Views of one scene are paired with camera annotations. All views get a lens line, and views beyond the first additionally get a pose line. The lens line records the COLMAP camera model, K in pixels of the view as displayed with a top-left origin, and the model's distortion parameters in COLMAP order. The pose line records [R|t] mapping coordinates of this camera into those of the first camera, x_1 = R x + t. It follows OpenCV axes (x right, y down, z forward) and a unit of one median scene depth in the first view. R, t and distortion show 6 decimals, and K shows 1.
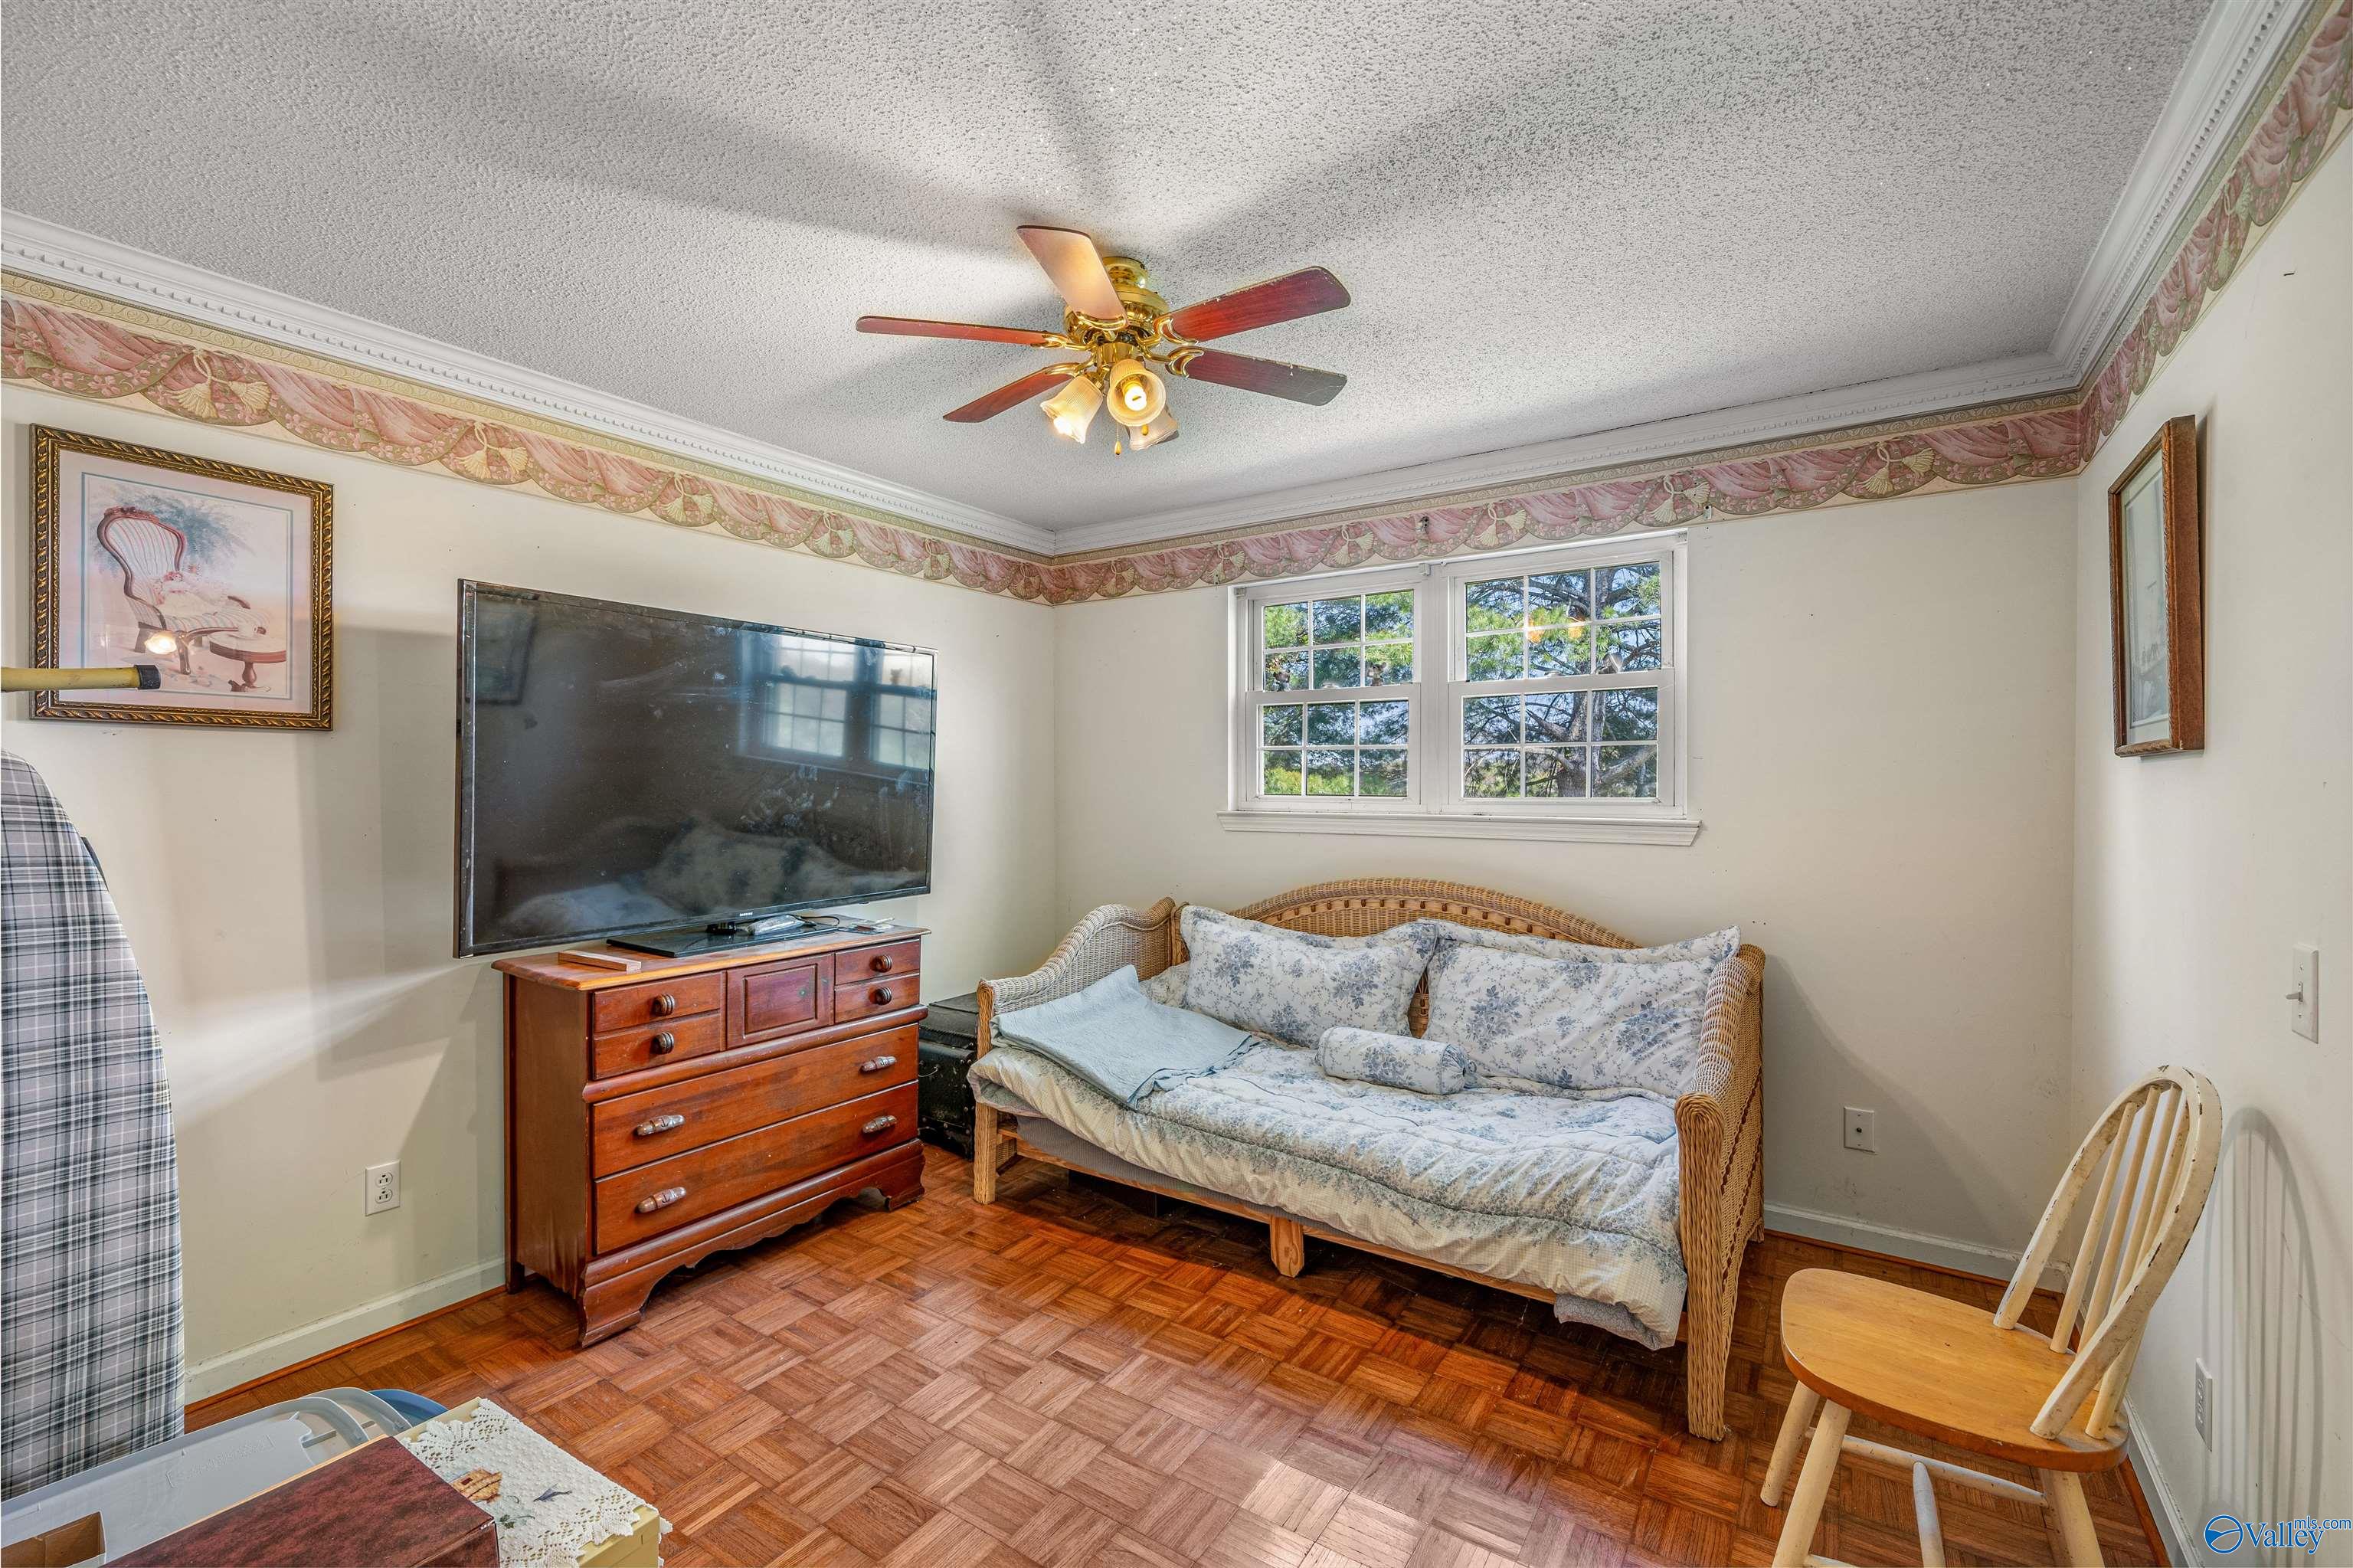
lens RADIAL K [[994.8, 0, 1166.5], [0, 994.8, 794.6], [0, 0, 1]] dist [-0.022835, 0.000284]
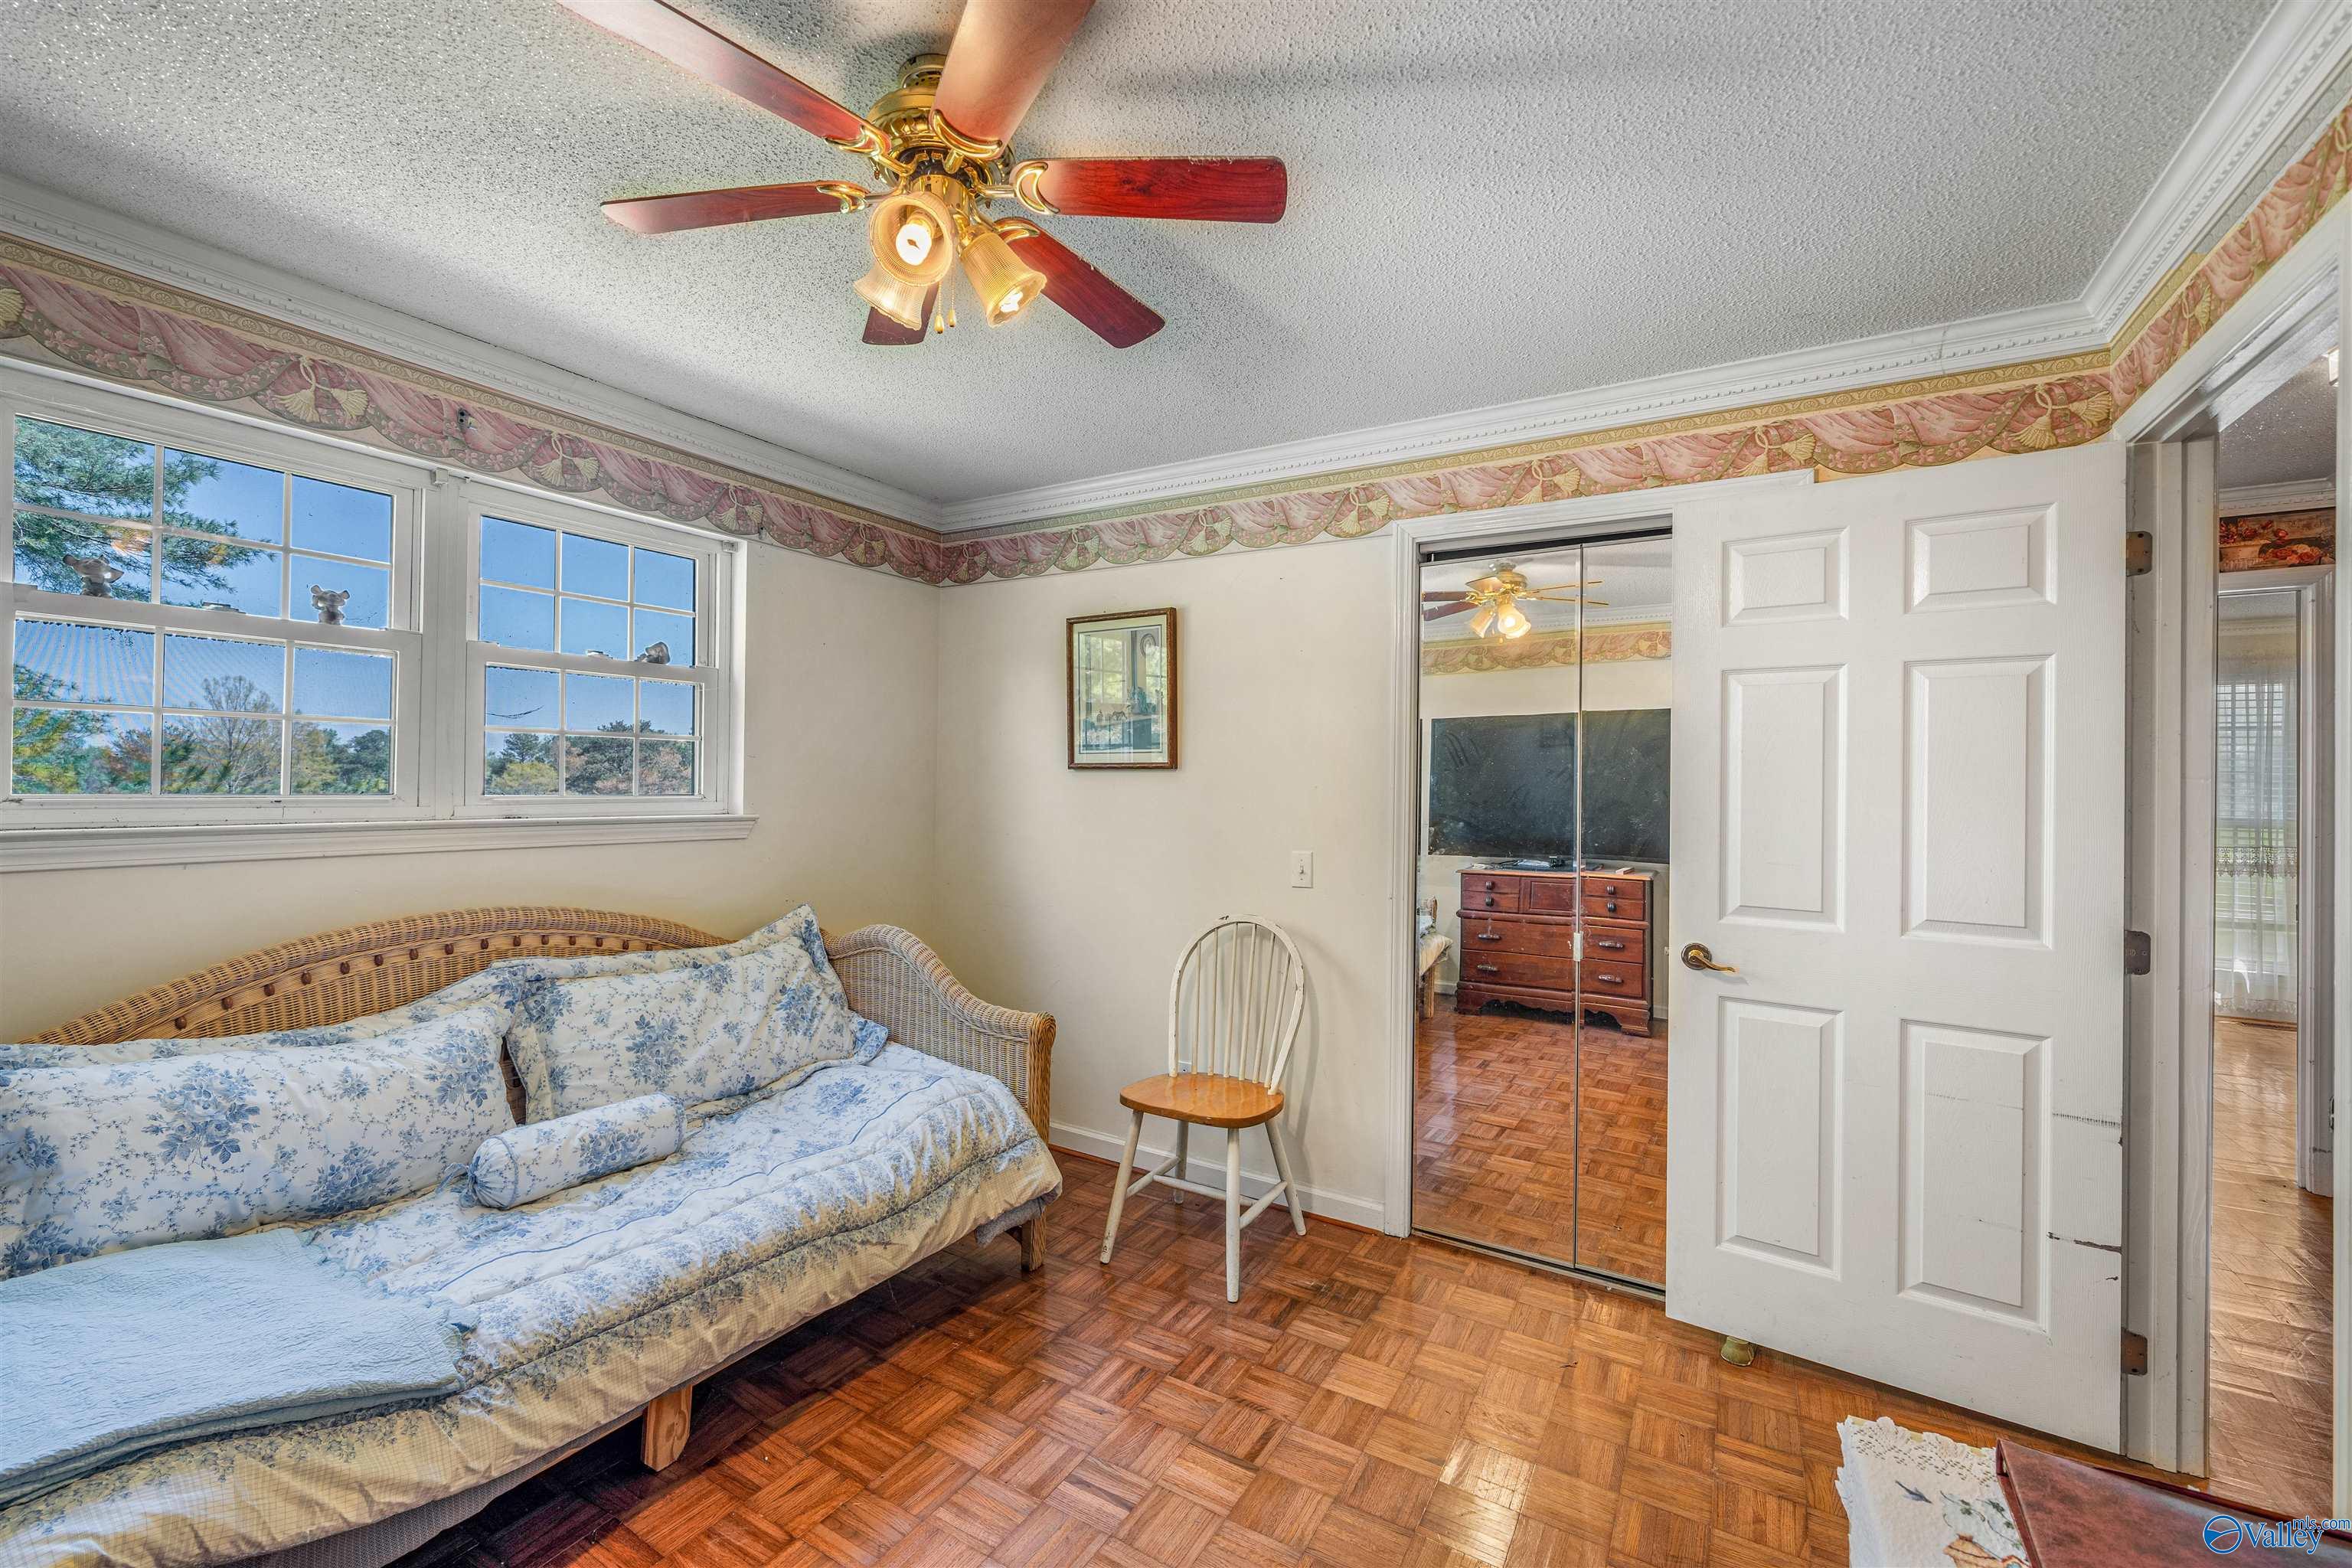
lens RADIAL K [[952.5, 0, 1164.0], [0, 952.5, 776.6], [0, 0, 1]] dist [0.000433, -0.001394]
pose [[-0.043165, 0.005399, 0.999053, -0.522957], [-0.001189, 0.999984, -0.005456, -0.009926], [-0.999067, -0.001423, -0.043158, 0.597550]]
